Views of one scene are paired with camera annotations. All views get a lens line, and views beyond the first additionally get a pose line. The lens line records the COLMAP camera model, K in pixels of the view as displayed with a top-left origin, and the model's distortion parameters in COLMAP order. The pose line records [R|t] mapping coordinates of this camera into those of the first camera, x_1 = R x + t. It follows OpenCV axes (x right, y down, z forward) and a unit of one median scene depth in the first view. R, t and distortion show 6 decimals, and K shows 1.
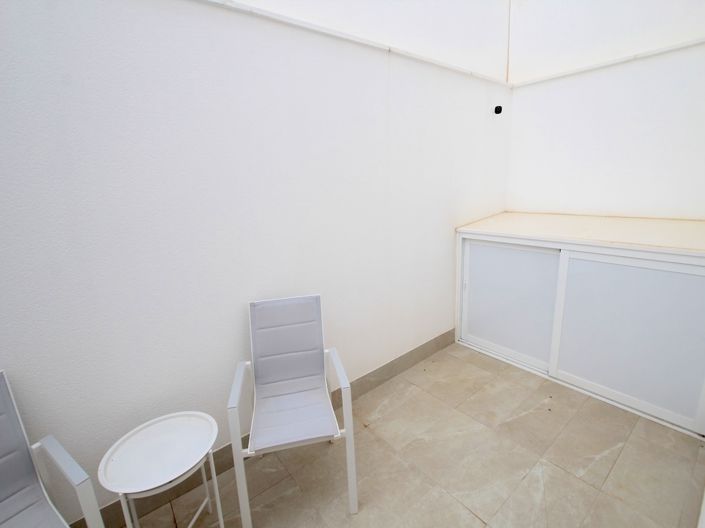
lens RADIAL K [[331.9, 0, 352.5], [0, 331.9, 264.0], [0, 0, 1]] dist [-0.010148, 0.001529]
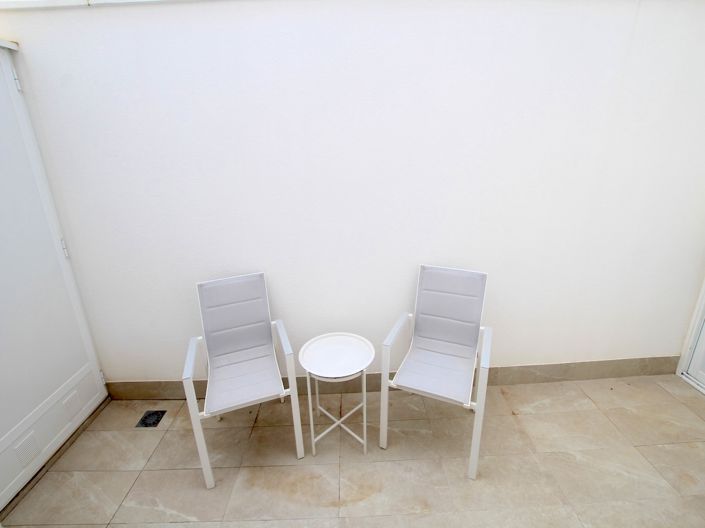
lens RADIAL K [[331.9, 0, 352.5], [0, 331.9, 264.0], [0, 0, 1]] dist [-0.010148, 0.001529]
pose [[0.794582, 0.228101, -0.562680, 0.133772], [-0.148368, 0.971597, 0.184353, -0.058659], [0.588750, -0.062999, 0.805857, -0.045132]]
